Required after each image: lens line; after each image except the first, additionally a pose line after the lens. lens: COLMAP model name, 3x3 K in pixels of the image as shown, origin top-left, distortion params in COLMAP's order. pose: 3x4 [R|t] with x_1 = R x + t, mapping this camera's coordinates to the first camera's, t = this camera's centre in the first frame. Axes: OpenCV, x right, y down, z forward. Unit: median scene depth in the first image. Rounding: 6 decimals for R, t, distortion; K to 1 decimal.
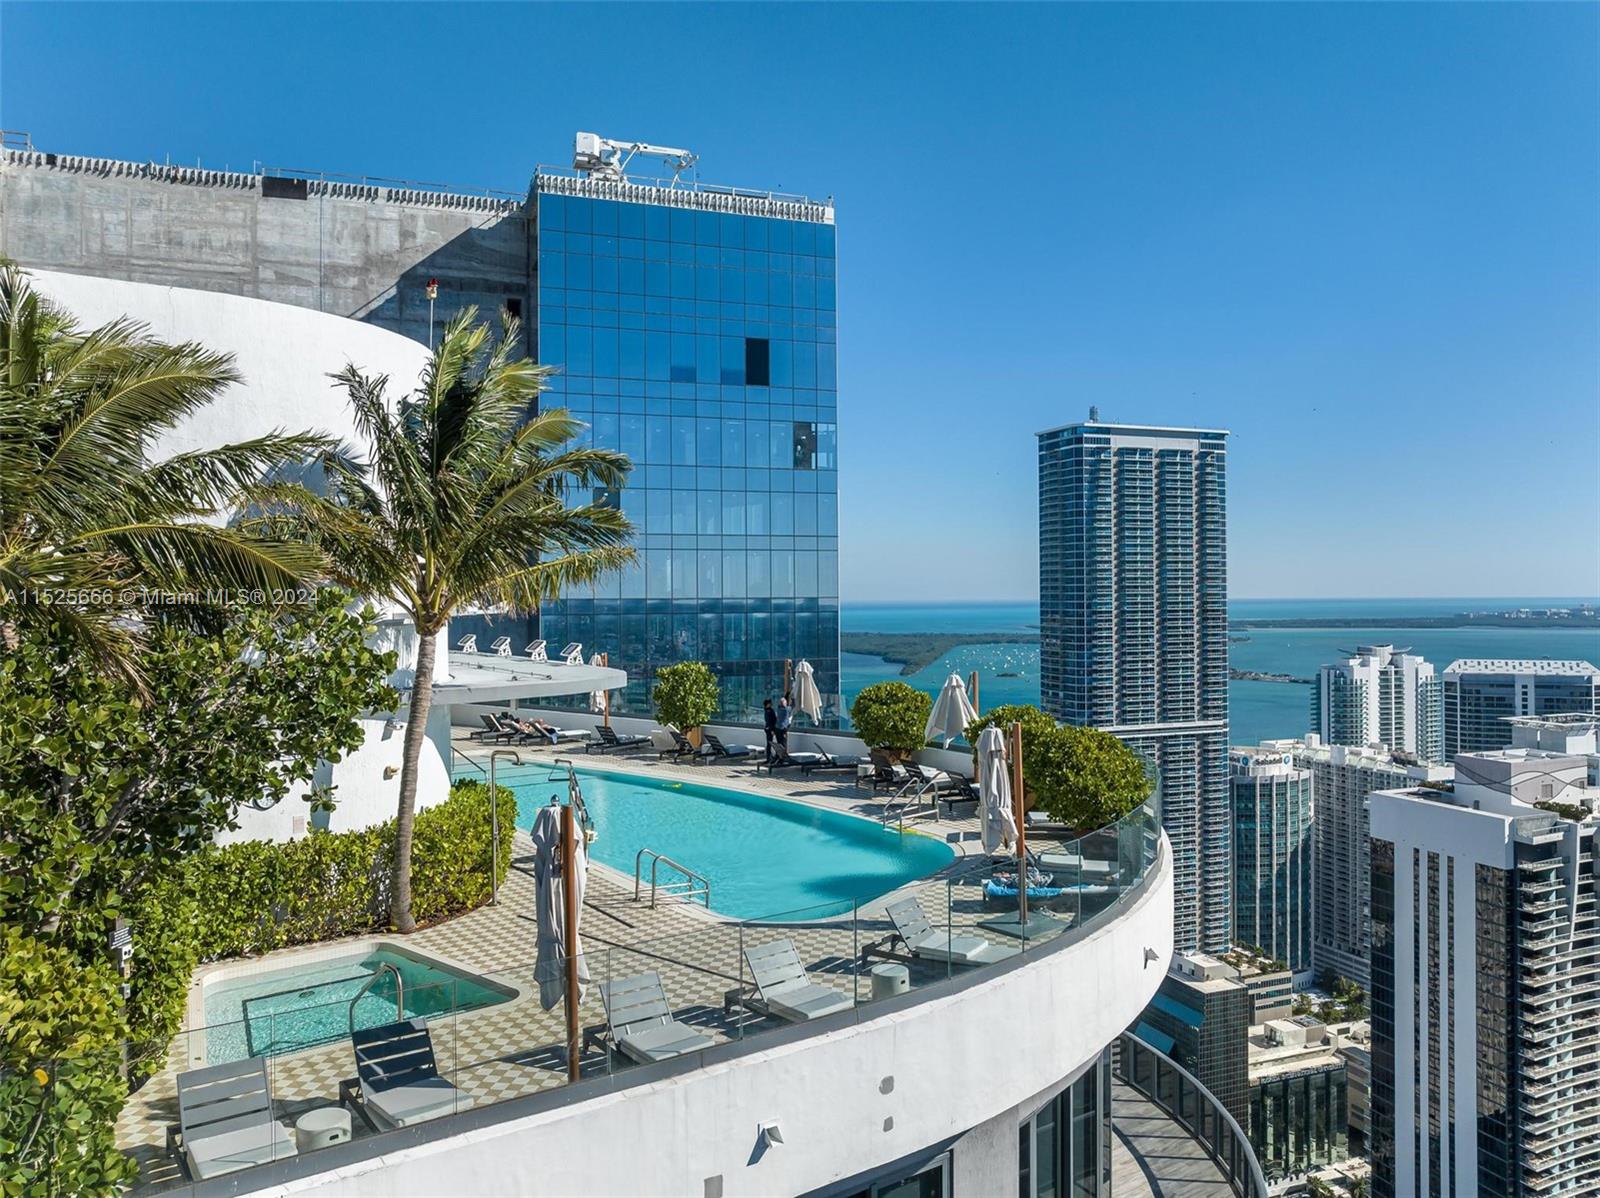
lens RADIAL K [[1136.7, 0, 798.8], [0, 1136.7, 589.4], [0, 0, 1]] dist [-0.039590, 0.027893]
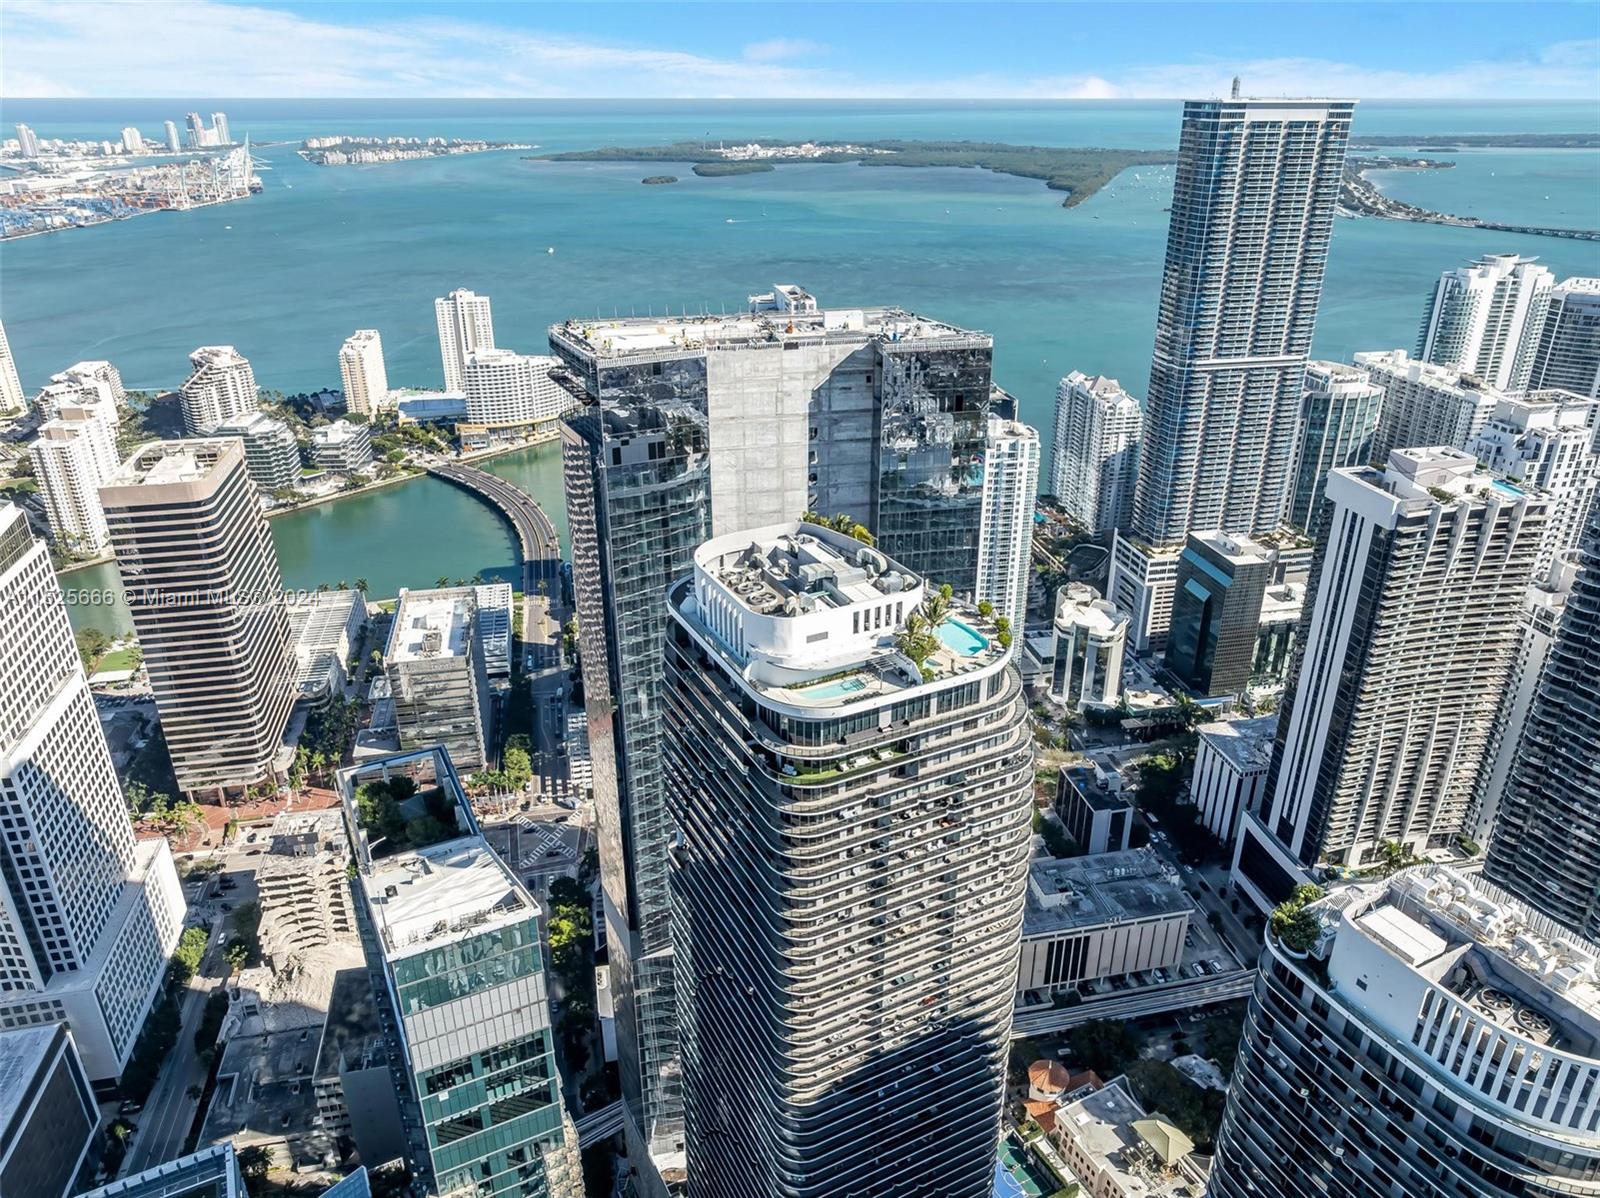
lens RADIAL K [[1136.7, 0, 798.8], [0, 1136.7, 589.4], [0, 0, 1]] dist [-0.039590, 0.027893]
pose [[0.991188, 0.060602, -0.117790, -0.013455], [-0.005914, 0.908569, 0.417692, -0.168813], [0.132333, -0.413314, 0.900921, -0.303169]]
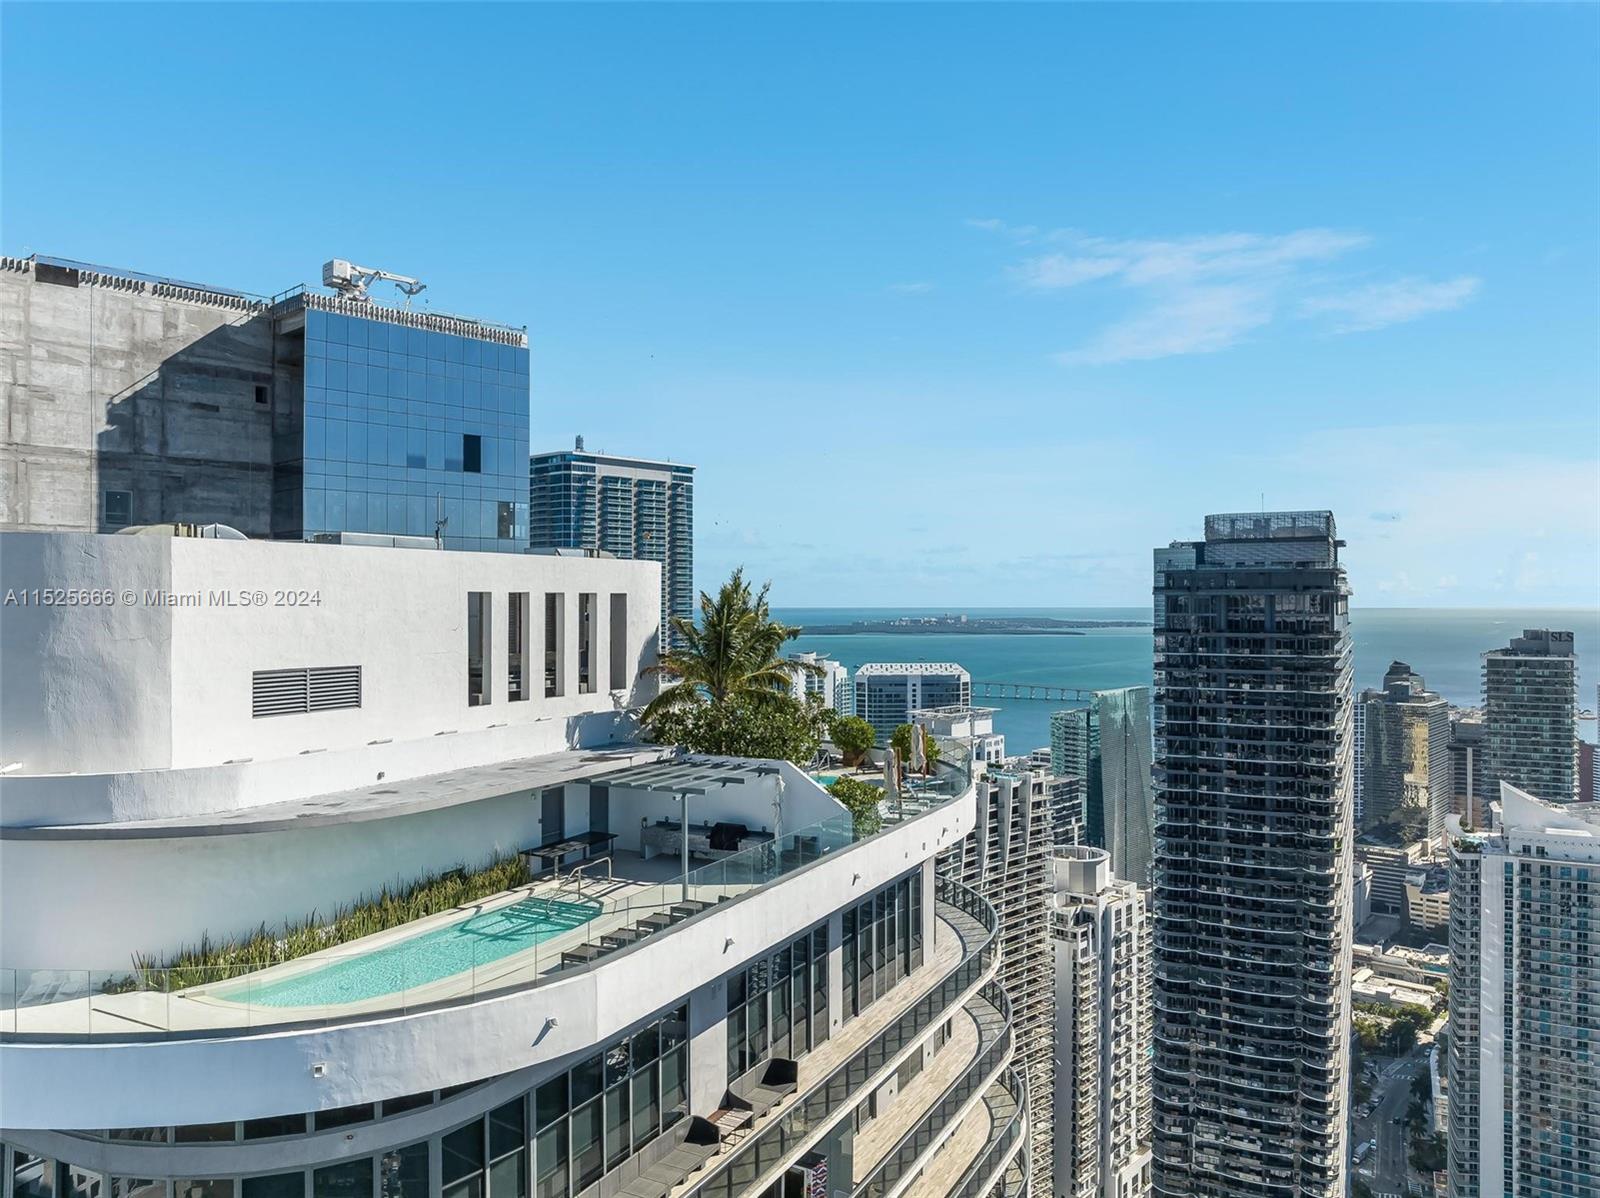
lens RADIAL K [[1136.7, 0, 798.8], [0, 1136.7, 589.4], [0, 0, 1]] dist [-0.039590, 0.027893]
pose [[0.885936, 0.010497, 0.463689, -0.055414], [-0.007149, 0.999934, -0.008978, -0.007701], [-0.463753, 0.004639, 0.885952, -0.053351]]
